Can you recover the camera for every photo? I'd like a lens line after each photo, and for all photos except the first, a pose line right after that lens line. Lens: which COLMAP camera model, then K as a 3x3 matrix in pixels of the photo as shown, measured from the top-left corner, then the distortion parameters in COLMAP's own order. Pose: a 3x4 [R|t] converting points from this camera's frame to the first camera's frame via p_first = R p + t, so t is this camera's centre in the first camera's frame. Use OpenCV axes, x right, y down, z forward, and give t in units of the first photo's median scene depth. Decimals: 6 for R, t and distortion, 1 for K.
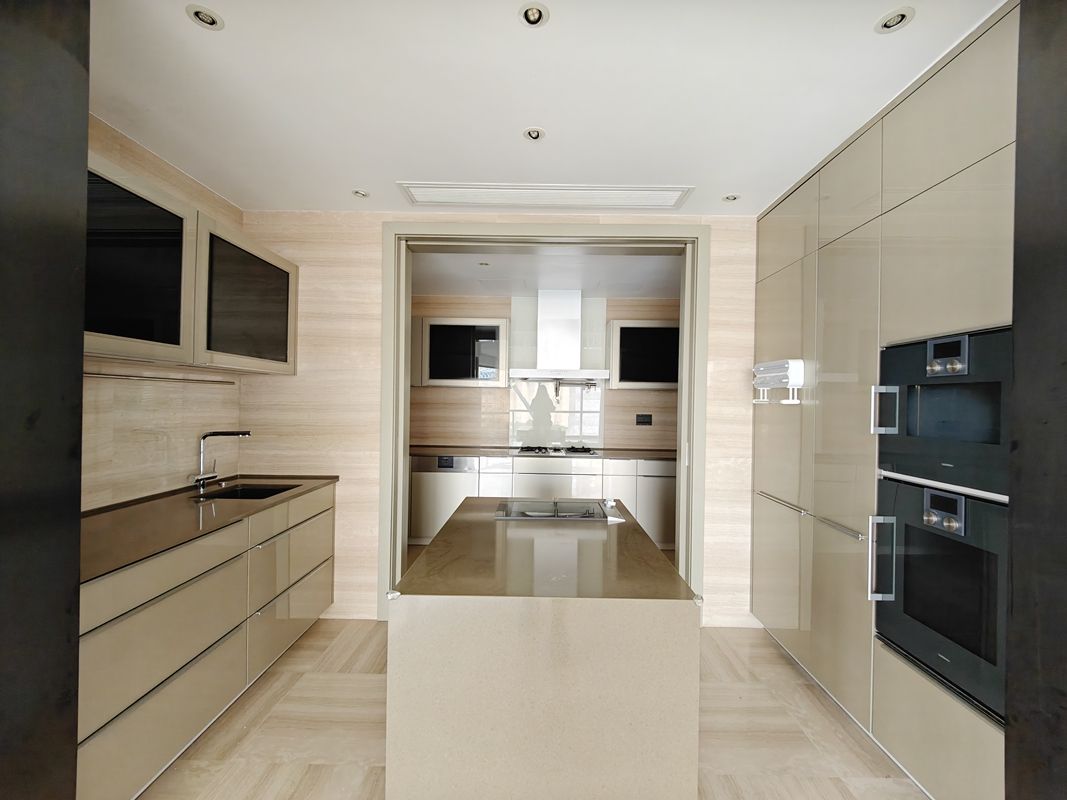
lens RADIAL K [[473.3, 0, 533.5], [0, 473.3, 400.0], [0, 0, 1]] dist [0.025180, -0.014769]
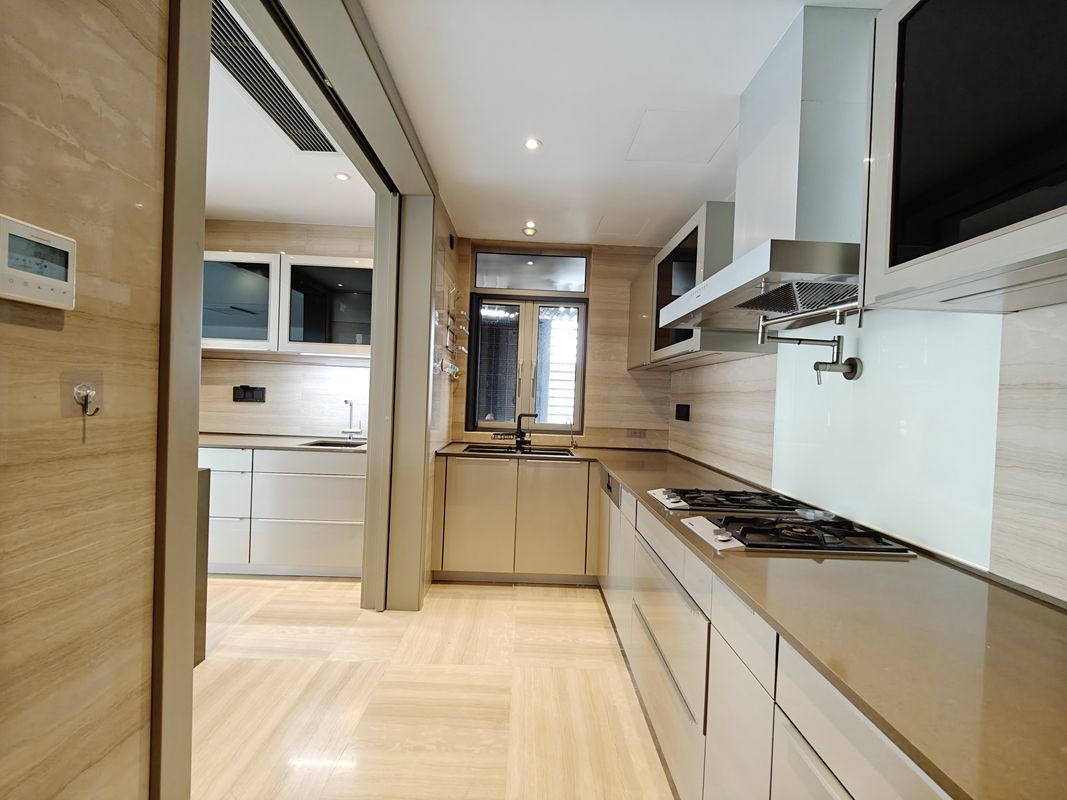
lens RADIAL K [[473.3, 0, 533.5], [0, 473.3, 400.0], [0, 0, 1]] dist [0.025180, -0.014769]
pose [[0.017575, -0.003037, -0.999841, 0.879701], [-0.035153, 0.999375, -0.003653, 0.062596], [0.999227, 0.035211, 0.017458, 1.794243]]
